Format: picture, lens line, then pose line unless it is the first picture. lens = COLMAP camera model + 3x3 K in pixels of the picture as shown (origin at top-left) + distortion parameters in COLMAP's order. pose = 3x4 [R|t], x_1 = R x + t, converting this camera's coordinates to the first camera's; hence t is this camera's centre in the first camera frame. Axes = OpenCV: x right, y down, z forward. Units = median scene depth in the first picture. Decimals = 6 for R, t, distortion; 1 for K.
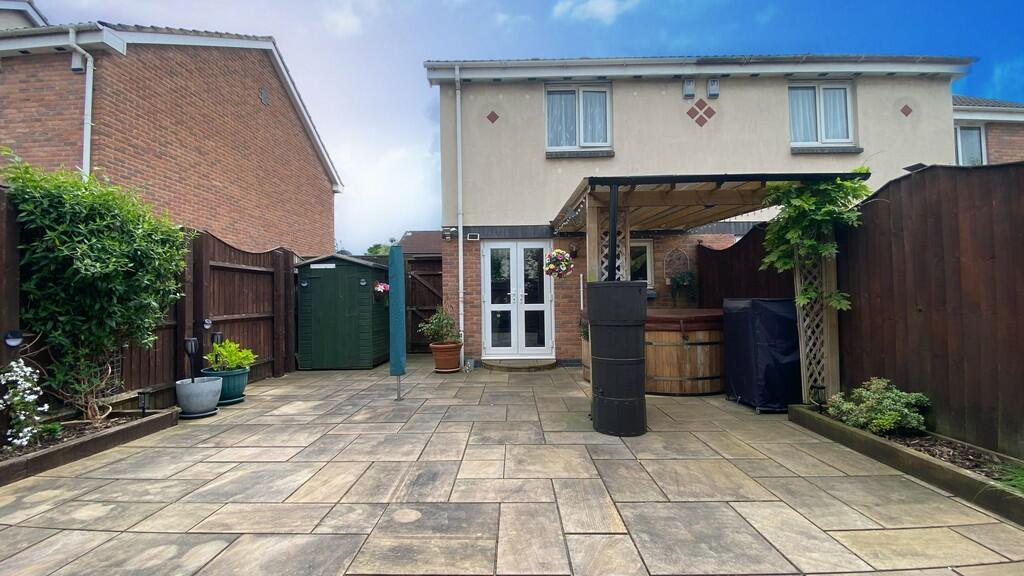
lens RADIAL K [[412.5, 0, 506.1], [0, 412.5, 278.5], [0, 0, 1]] dist [0.021972, -0.020935]
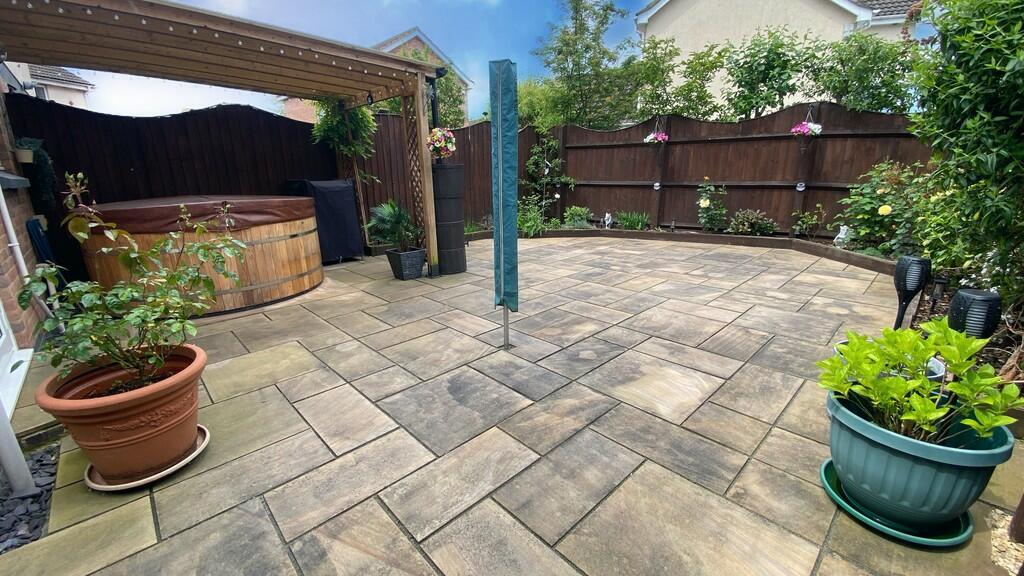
lens RADIAL K [[412.5, 0, 505.5], [0, 412.5, 291.3], [0, 0, 1]] dist [0.021972, -0.020935]
pose [[-0.695710, -0.174086, 0.696908, -0.766224], [-0.007601, 0.971918, 0.235195, 0.081640], [-0.718282, 0.158331, -0.677497, 1.607002]]
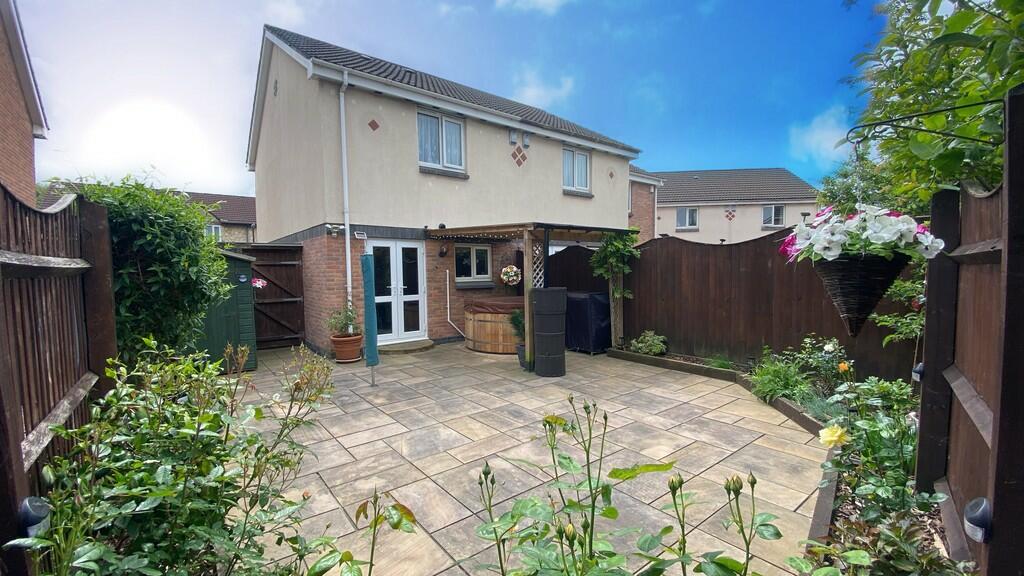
lens RADIAL K [[412.5, 0, 506.5], [0, 412.5, 272.3], [0, 0, 1]] dist [0.021972, -0.020935]
pose [[0.778698, -0.000114, 0.627399, -0.810121], [-0.028527, 0.998959, 0.035587, -0.094789], [-0.626750, -0.045609, 0.777884, -0.159394]]
